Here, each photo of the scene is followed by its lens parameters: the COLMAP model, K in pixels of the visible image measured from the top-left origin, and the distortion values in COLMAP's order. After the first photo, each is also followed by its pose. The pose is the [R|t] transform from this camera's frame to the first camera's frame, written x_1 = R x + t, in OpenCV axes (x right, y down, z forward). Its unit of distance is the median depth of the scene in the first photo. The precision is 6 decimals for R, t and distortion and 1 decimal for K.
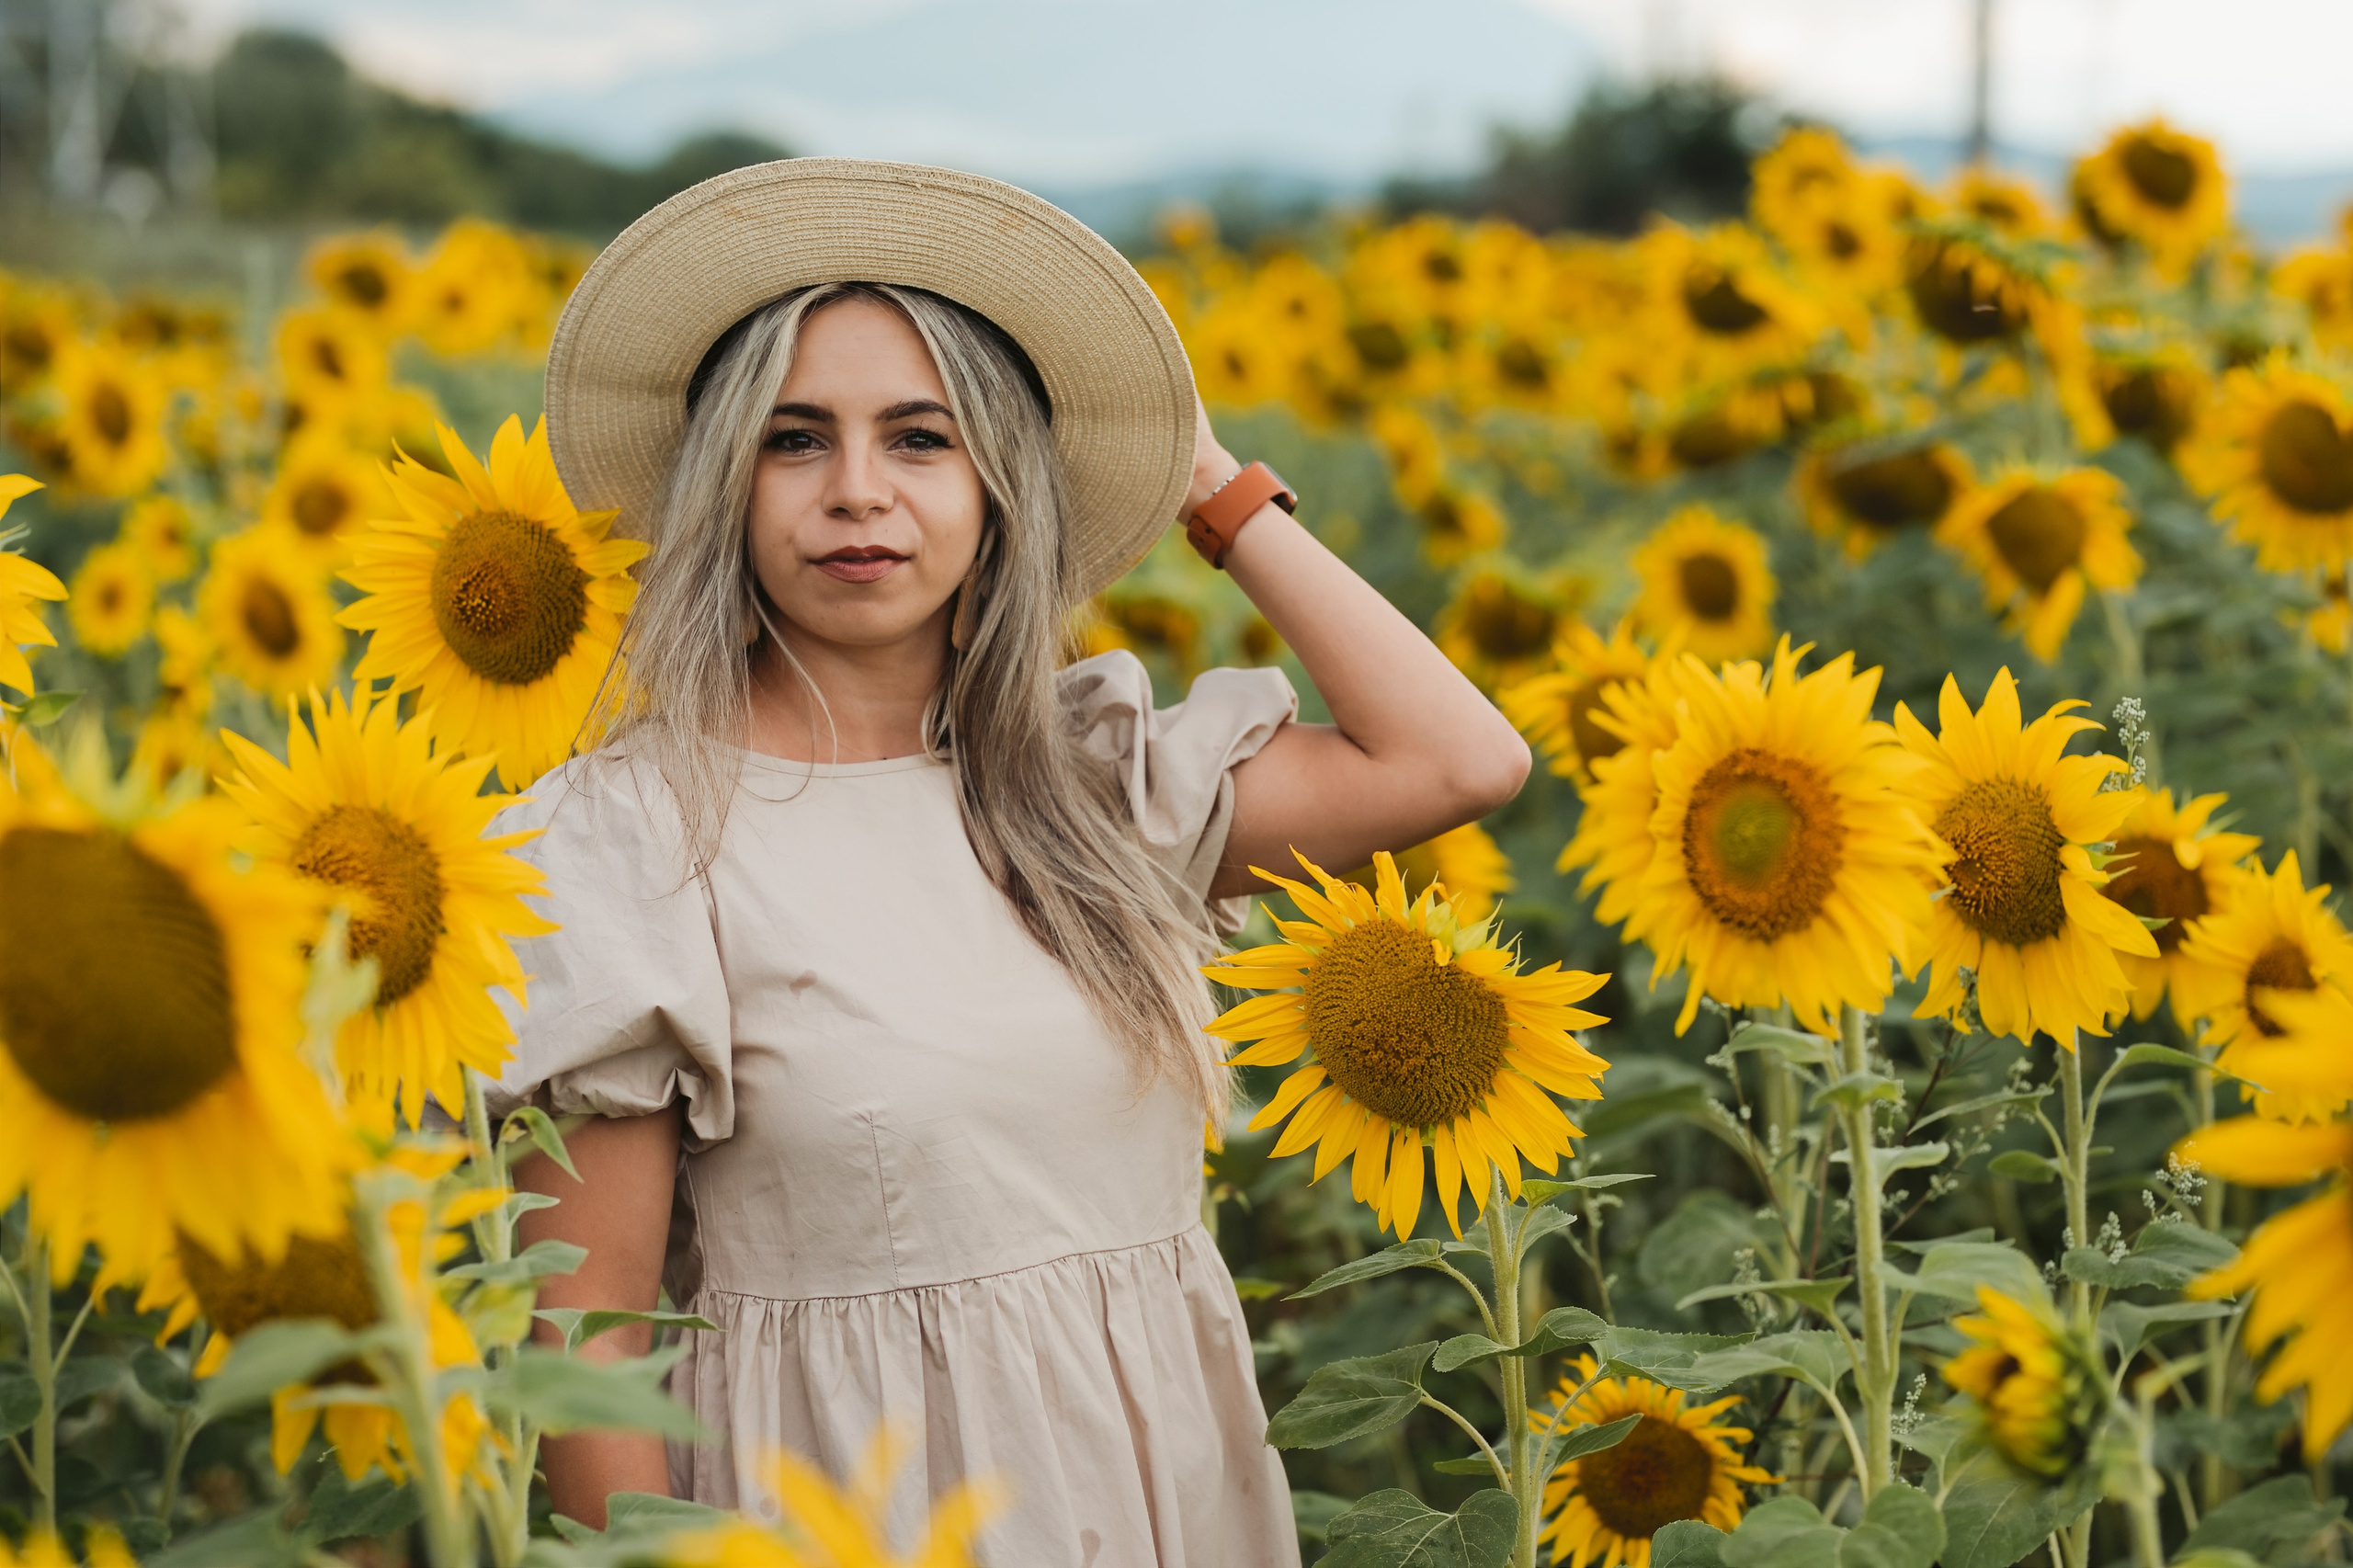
lens RADIAL K [[5841.3, 0, 1173.2], [0, 5841.3, 782.6], [0, 0, 1]] dist [-1.321546, 18.858831]
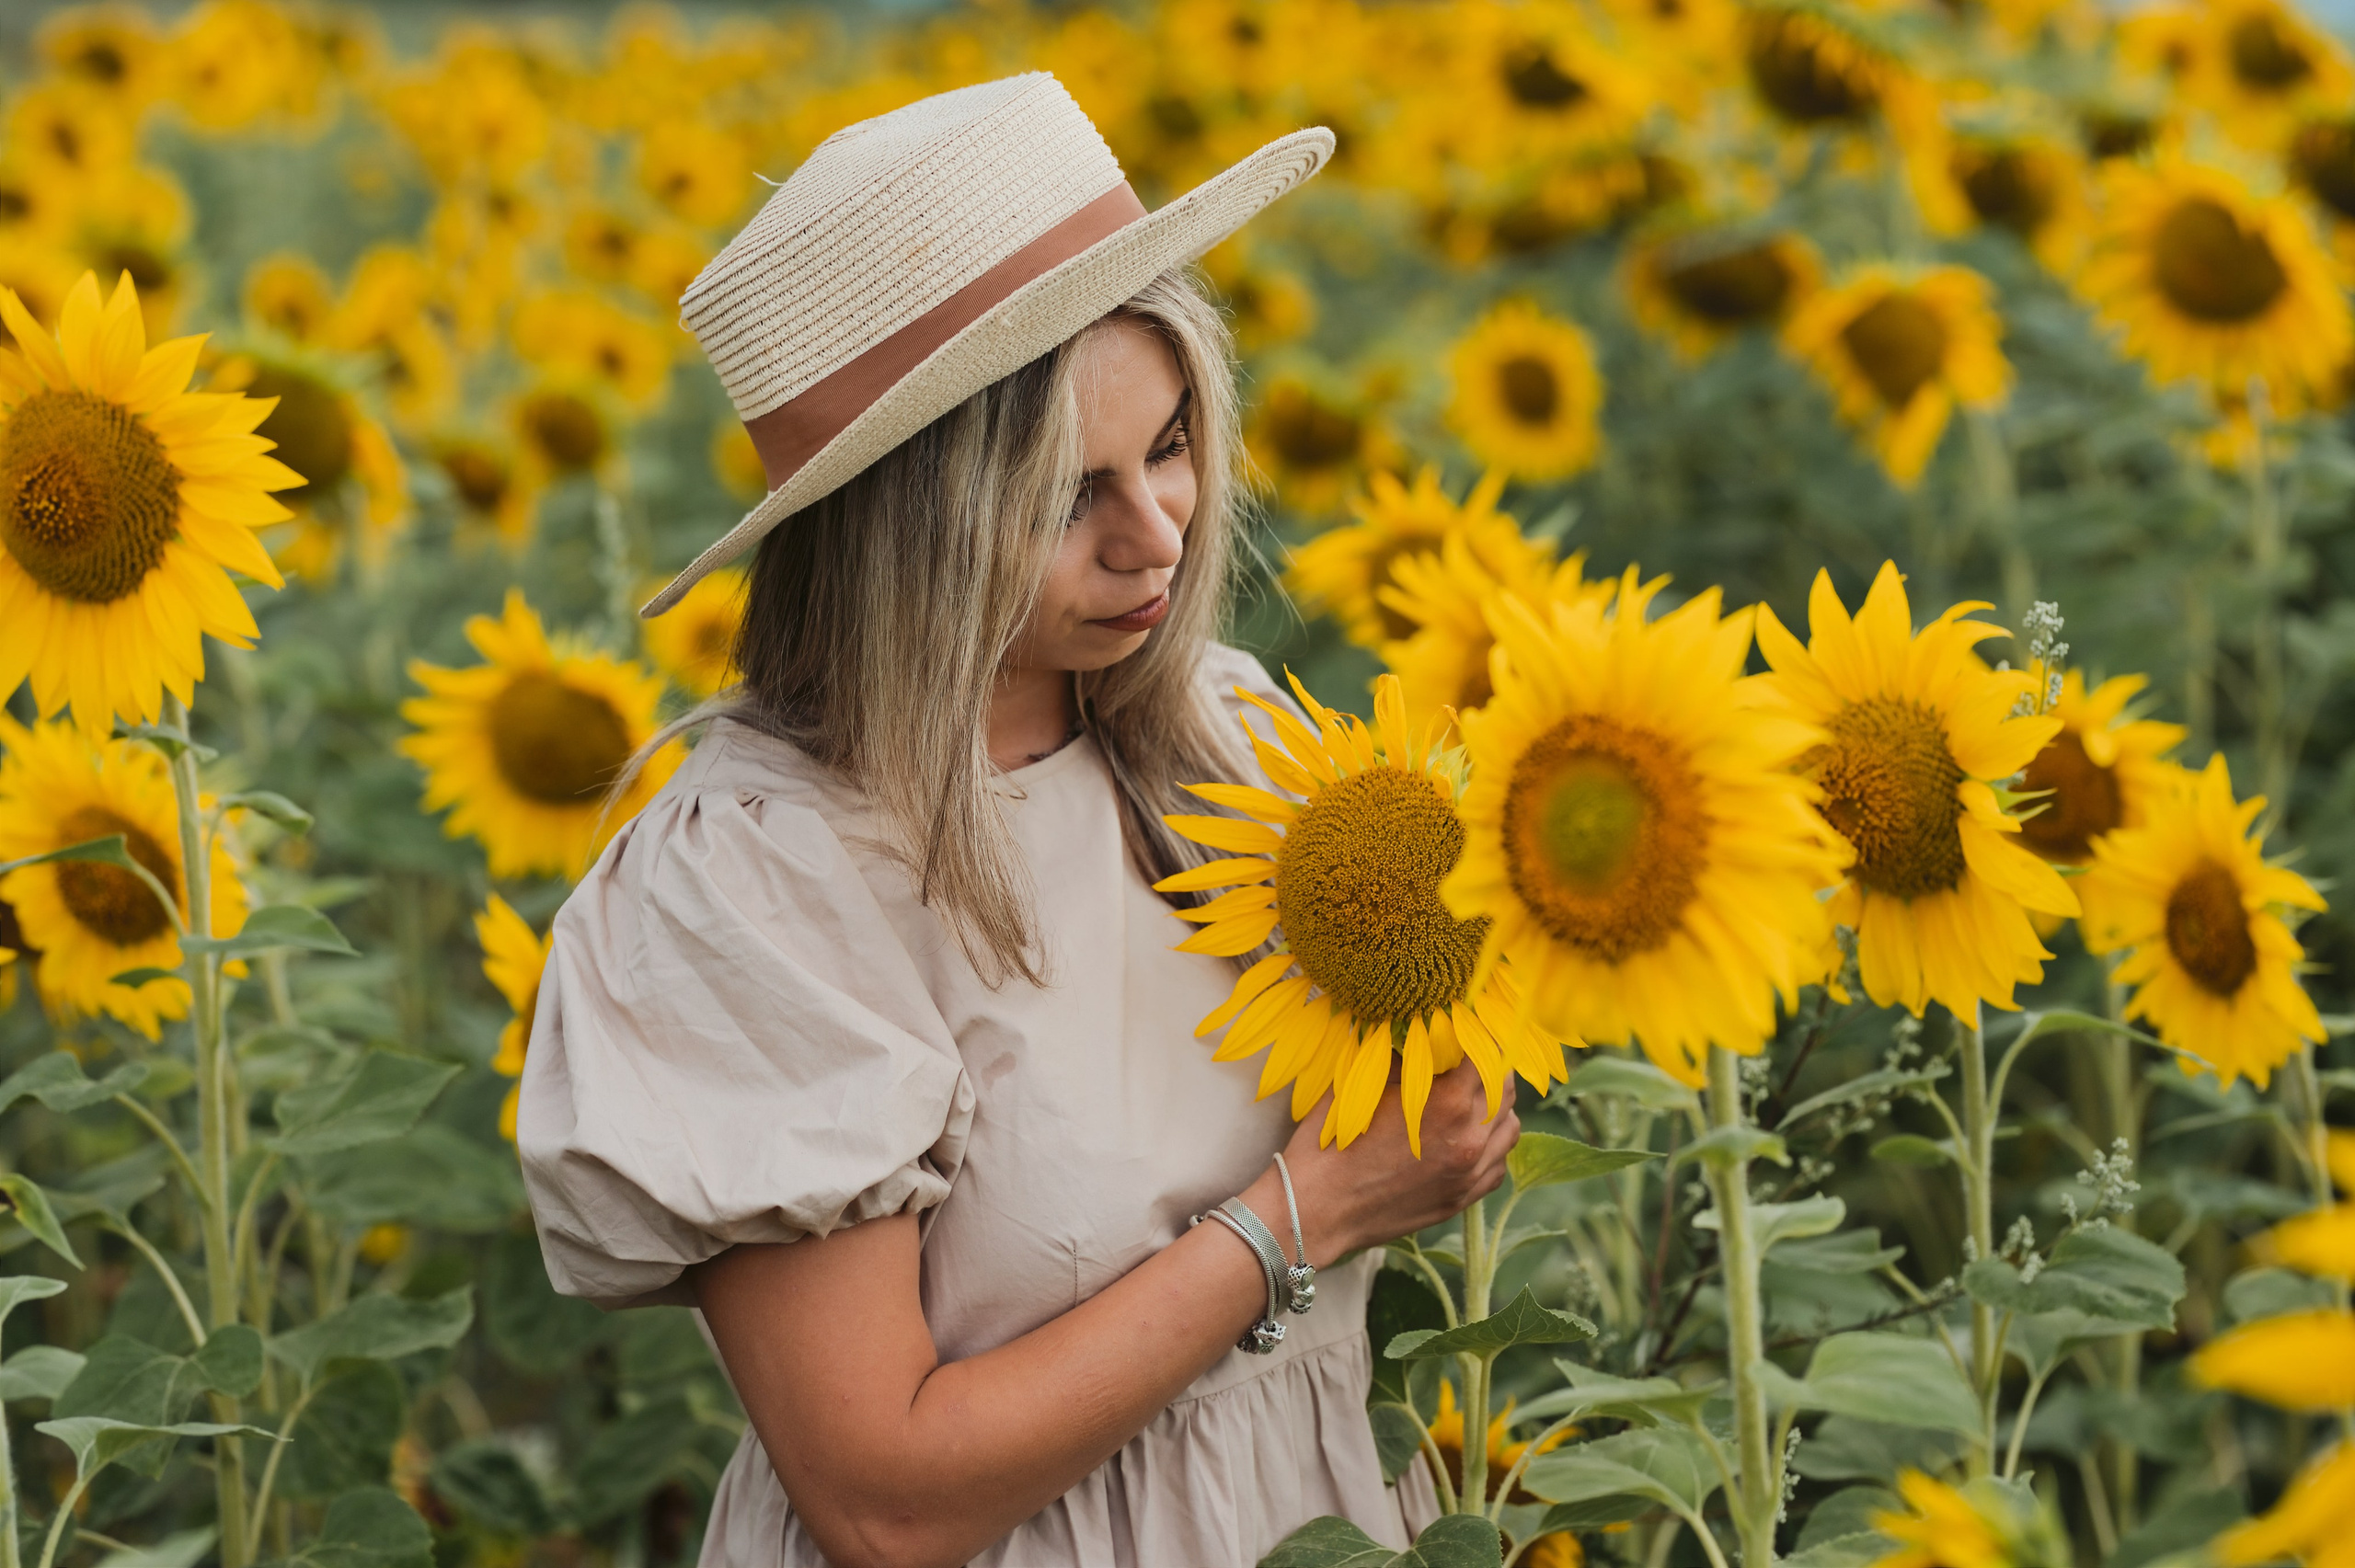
lens RADIAL K [[5845.5, 0, 1174.2], [0, 5845.5, 782.6], [0, 0, 1]] dist [-1.321546, 18.858831]
pose [[0.999450, -0.012105, 0.030890, 0.015545], [0.010766, 0.999011, 0.043150, -0.025157], [-0.031381, -0.042793, 0.998591, 0.171993]]
